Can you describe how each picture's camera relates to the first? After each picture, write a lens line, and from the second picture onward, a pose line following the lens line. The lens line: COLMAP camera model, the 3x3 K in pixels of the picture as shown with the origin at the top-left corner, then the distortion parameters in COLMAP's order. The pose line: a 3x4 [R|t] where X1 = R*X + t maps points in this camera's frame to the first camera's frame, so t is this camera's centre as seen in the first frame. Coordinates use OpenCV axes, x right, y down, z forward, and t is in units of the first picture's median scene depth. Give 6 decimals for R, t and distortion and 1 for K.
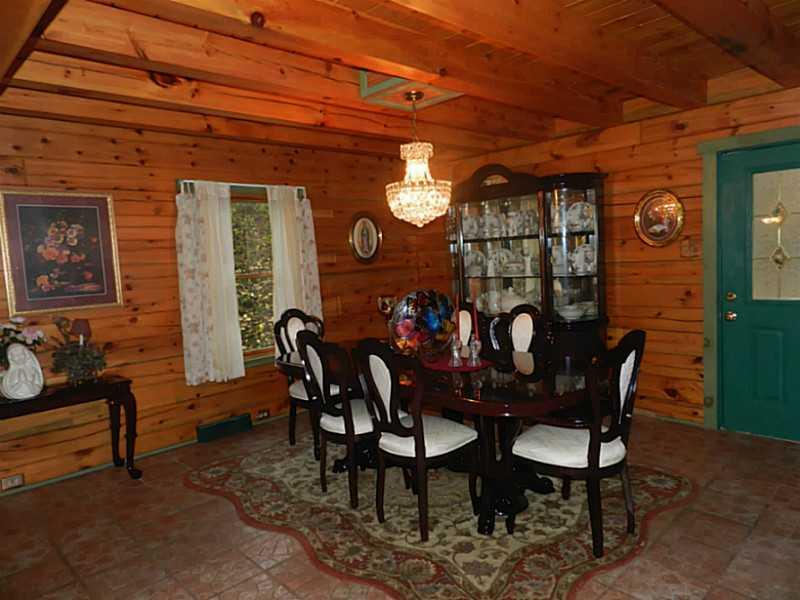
lens RADIAL K [[551.7, 0, 403.5], [0, 551.7, 297.9], [0, 0, 1]] dist [0.022955, -0.010815]
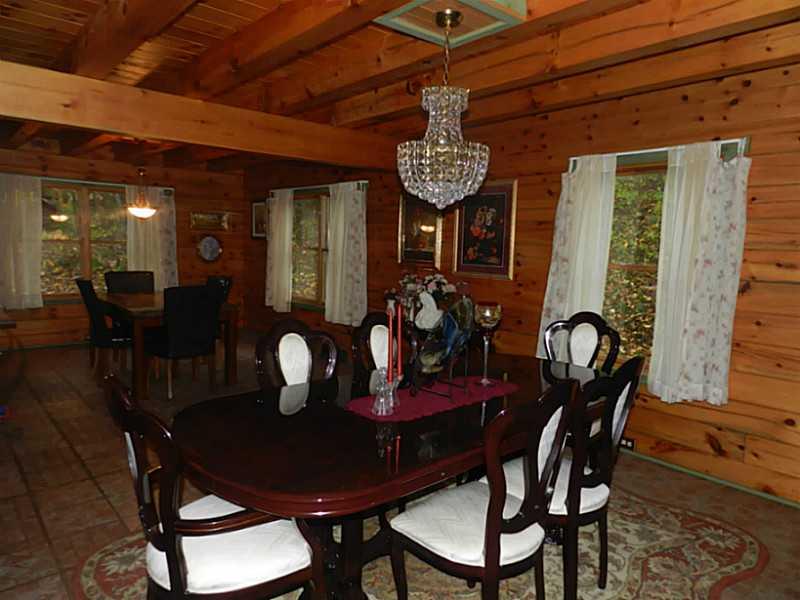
lens RADIAL K [[551.7, 0, 403.2], [0, 551.7, 303.8], [0, 0, 1]] dist [0.022955, -0.010815]
pose [[-0.050162, 0.152620, -0.987011, 0.638530], [-0.111830, 0.981182, 0.157402, -0.091854], [0.992461, 0.118273, -0.032151, 0.841477]]
